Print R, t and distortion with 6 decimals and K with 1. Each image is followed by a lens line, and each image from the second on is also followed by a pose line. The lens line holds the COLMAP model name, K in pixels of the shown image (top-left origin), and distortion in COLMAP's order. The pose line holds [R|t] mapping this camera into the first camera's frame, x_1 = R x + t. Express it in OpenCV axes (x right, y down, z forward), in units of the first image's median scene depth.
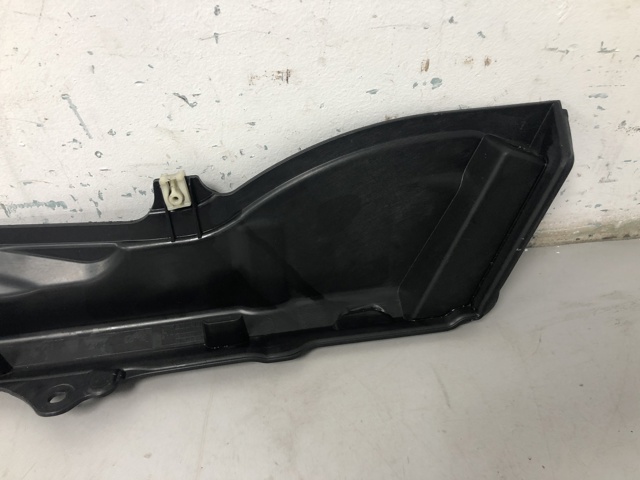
lens RADIAL K [[523.6, 0, 319.6], [0, 523.6, 245.6], [0, 0, 1]] dist [0.013222, -0.013014]
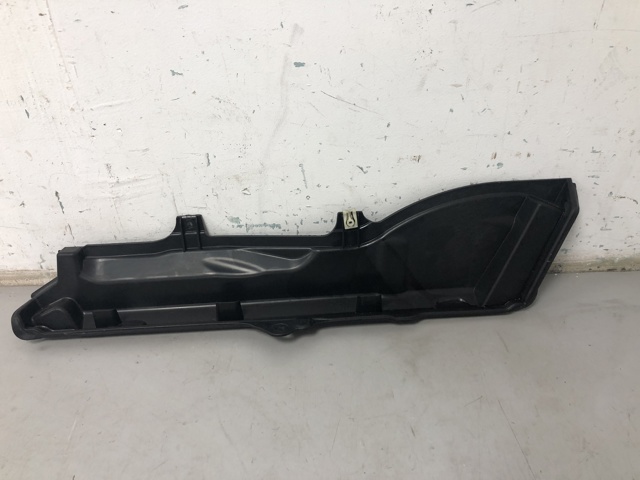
lens RADIAL K [[523.6, 0, 323.3], [0, 523.6, 243.7], [0, 0, 1]] dist [0.013222, -0.013014]
pose [[0.996530, 0.045667, -0.069592, -0.231624], [-0.057516, 0.982146, -0.179114, 0.295377], [0.060170, 0.182495, 0.981364, -0.717634]]
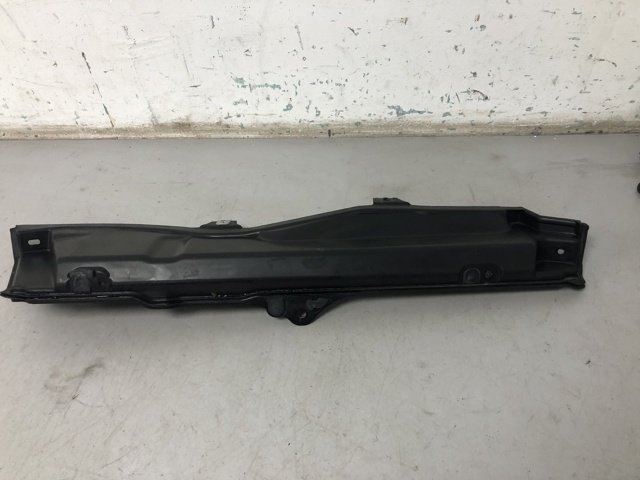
lens RADIAL K [[523.6, 0, 318.3], [0, 523.6, 242.0], [0, 0, 1]] dist [0.013222, -0.013014]
pose [[0.986986, 0.089942, -0.133298, -0.043284], [-0.084635, 0.995397, 0.044967, 0.409134], [0.136729, -0.033101, 0.990055, -0.948241]]
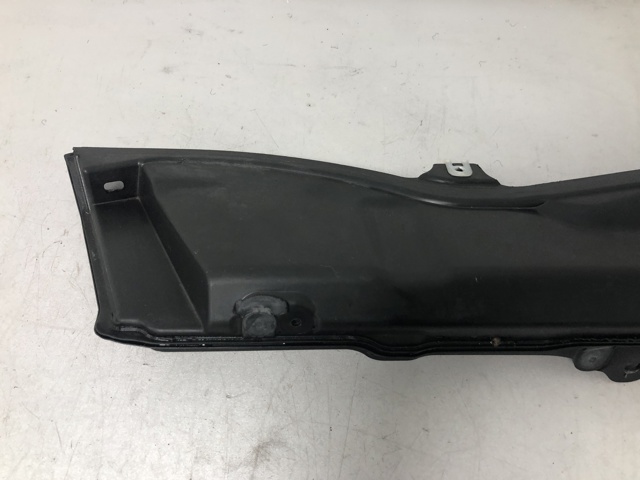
lens RADIAL K [[523.6, 0, 315.7], [0, 523.6, 244.7], [0, 0, 1]] dist [0.013222, -0.013014]
pose [[0.983323, 0.171837, -0.059566, -0.771251], [-0.139293, 0.922170, 0.360832, 0.266695], [0.116934, -0.346517, 0.930727, -0.239388]]
